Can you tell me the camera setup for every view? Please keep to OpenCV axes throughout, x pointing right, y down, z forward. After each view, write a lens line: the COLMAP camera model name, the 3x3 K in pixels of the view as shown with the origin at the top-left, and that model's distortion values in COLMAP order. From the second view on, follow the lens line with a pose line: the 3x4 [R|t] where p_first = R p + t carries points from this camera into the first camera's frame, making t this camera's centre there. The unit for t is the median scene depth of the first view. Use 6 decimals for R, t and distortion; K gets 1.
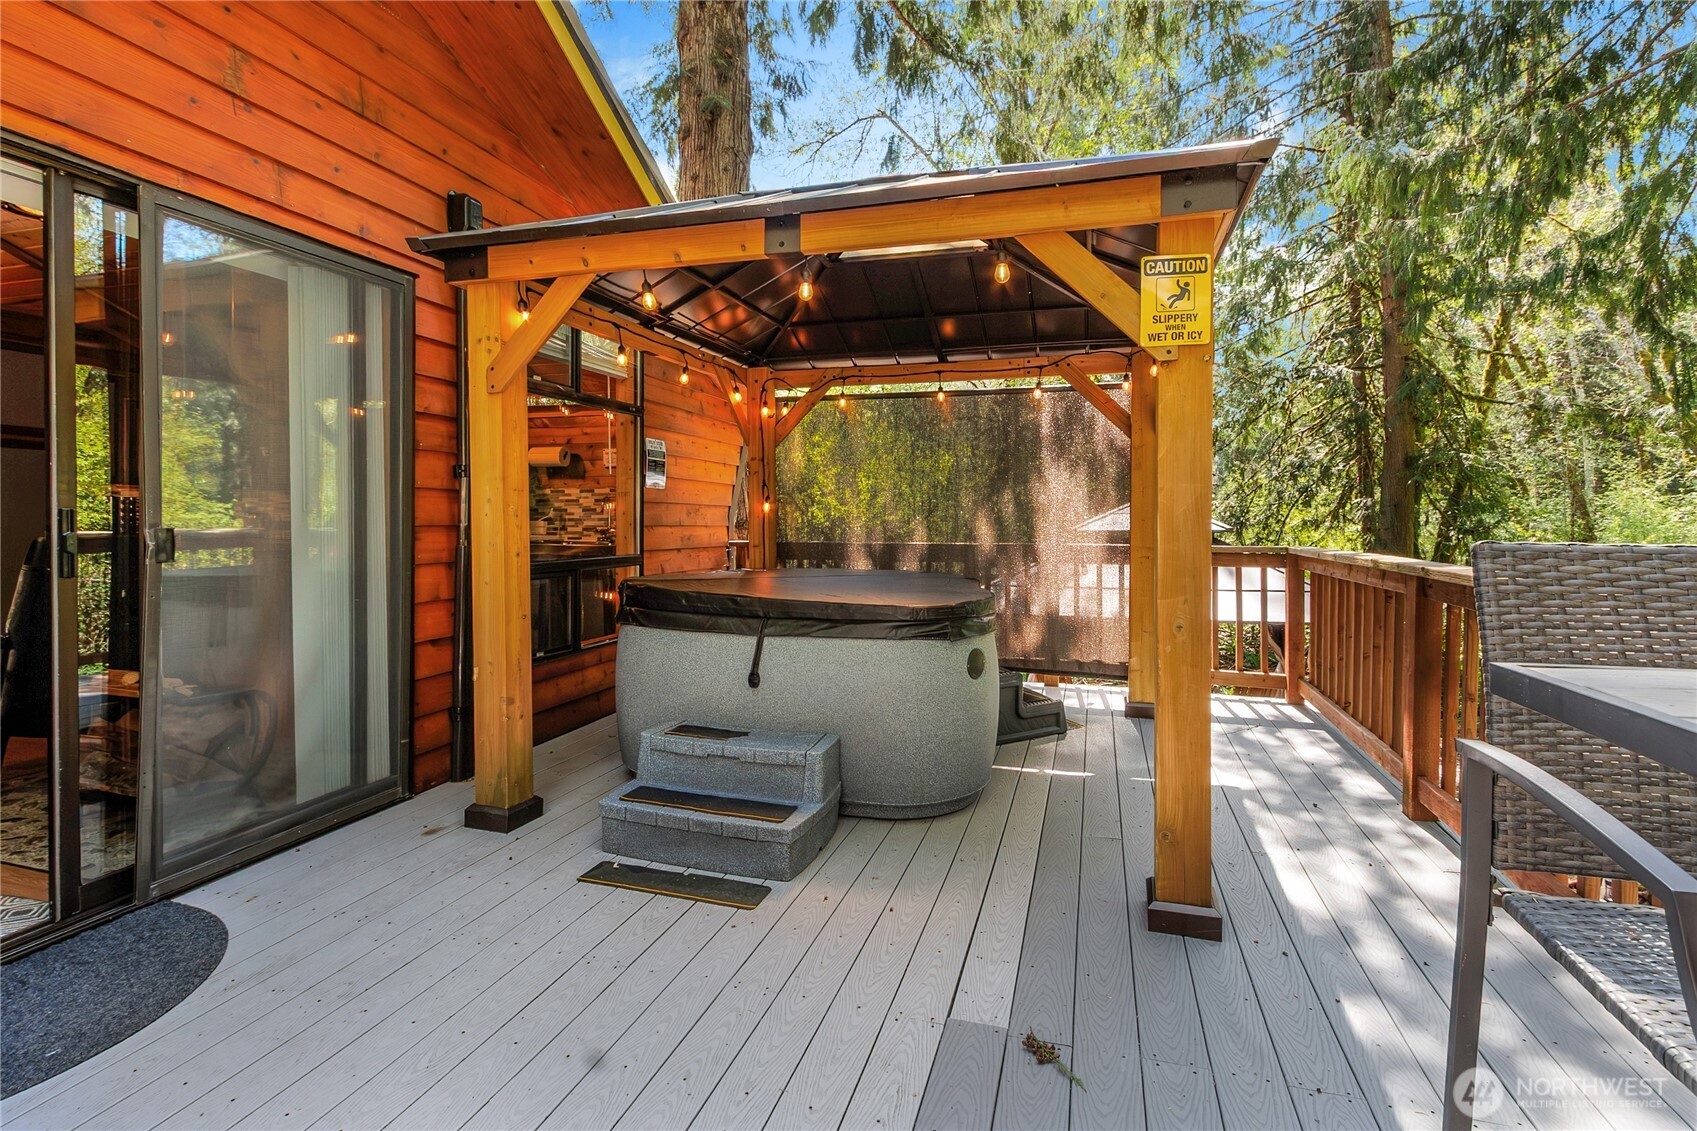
lens RADIAL K [[828.3, 0, 846.6], [0, 828.3, 546.0], [0, 0, 1]] dist [0.001661, 0.000022]
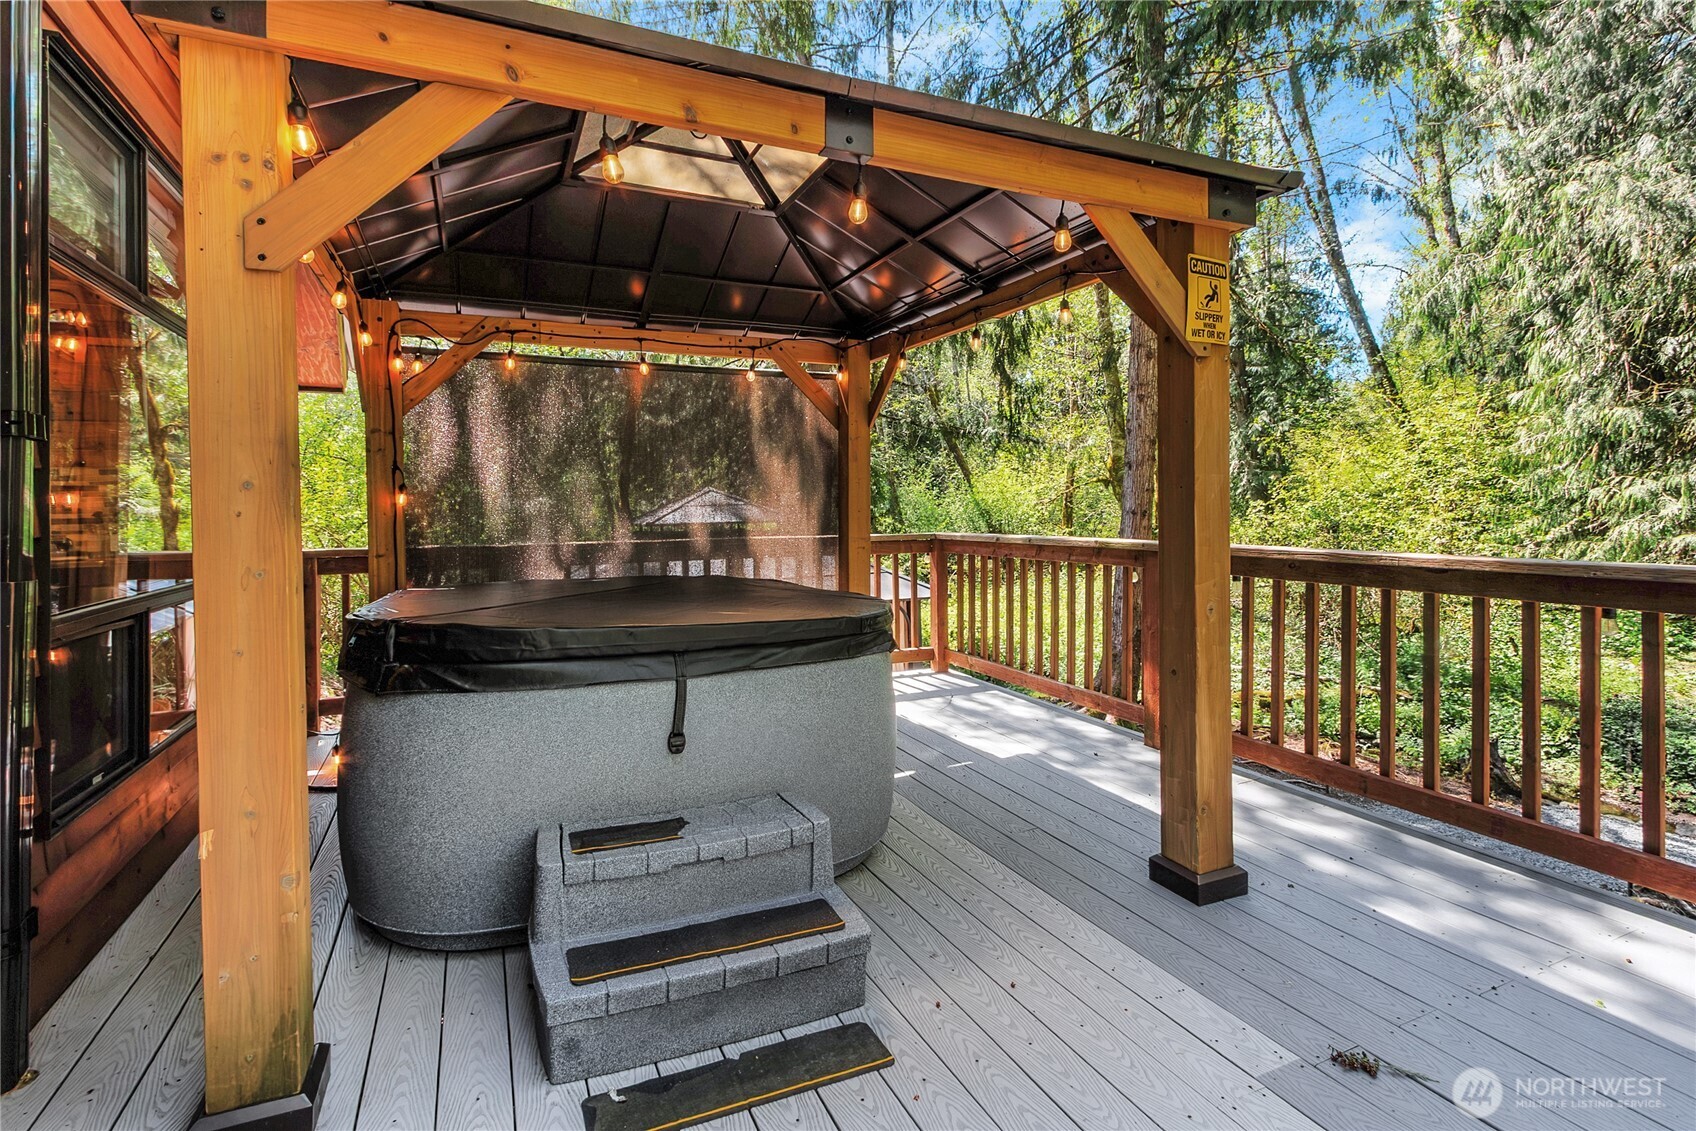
lens RADIAL K [[819.5, 0, 846.6], [0, 819.5, 522.3], [0, 0, 1]] dist [-0.001744, -0.000334]
pose [[0.750039, -0.021537, 0.661043, -0.457686], [0.034627, 0.999378, -0.006729, -0.015639], [-0.660487, 0.027937, 0.750318, 0.373035]]
